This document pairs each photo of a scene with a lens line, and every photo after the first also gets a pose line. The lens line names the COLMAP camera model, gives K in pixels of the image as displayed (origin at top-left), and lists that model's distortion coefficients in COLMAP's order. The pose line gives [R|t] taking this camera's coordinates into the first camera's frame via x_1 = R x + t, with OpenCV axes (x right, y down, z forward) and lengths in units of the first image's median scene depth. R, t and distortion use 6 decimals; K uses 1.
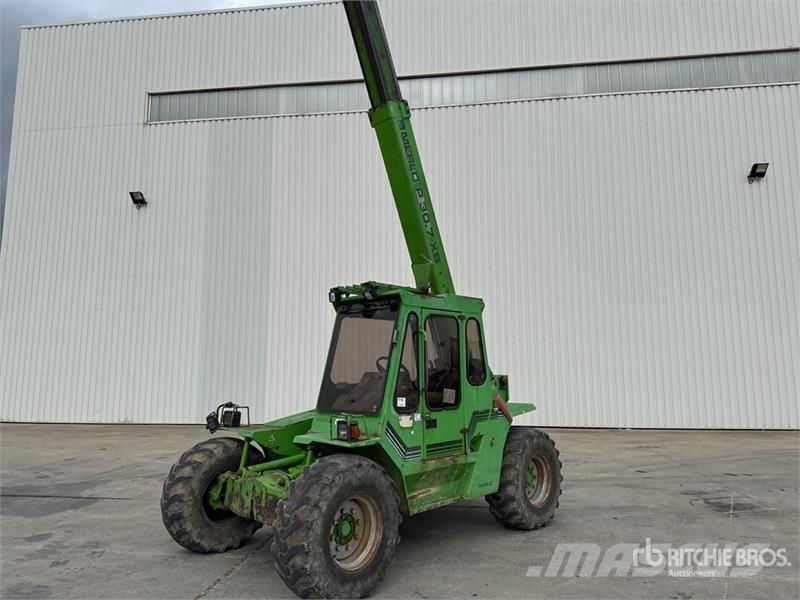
lens RADIAL K [[576.1, 0, 389.2], [0, 576.1, 279.7], [0, 0, 1]] dist [-0.003277, -0.001555]
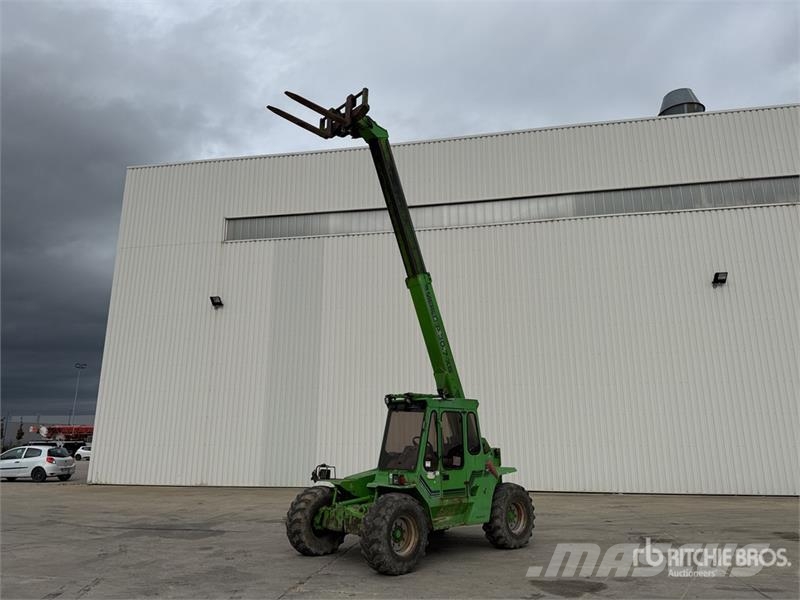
lens RADIAL K [[519.7, 0, 384.4], [0, 519.7, 309.5], [0, 0, 1]] dist [0.031468, -0.044052]
pose [[0.998046, -0.010545, -0.061582, -0.007223], [0.004905, 0.995837, -0.091020, -0.094543], [0.062285, 0.090541, 0.993943, -0.531285]]
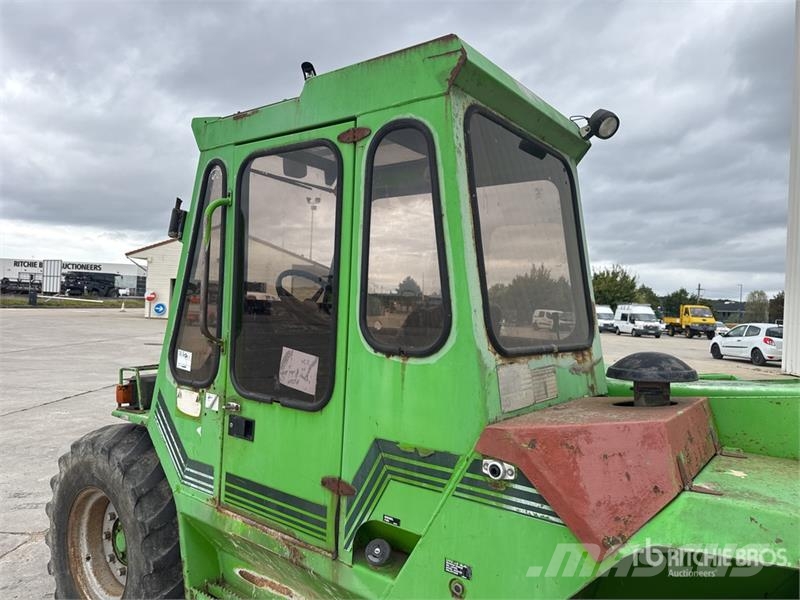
lens RADIAL K [[567.2, 0, 400.0], [0, 567.2, 300.0], [0, 0, 1]] dist [0.036430, -0.050173]
pose [[0.103522, 0.001223, -0.994626, 0.439339], [0.113000, 0.993510, 0.012983, 0.154873], [0.988187, -0.113737, 0.102712, 0.987204]]
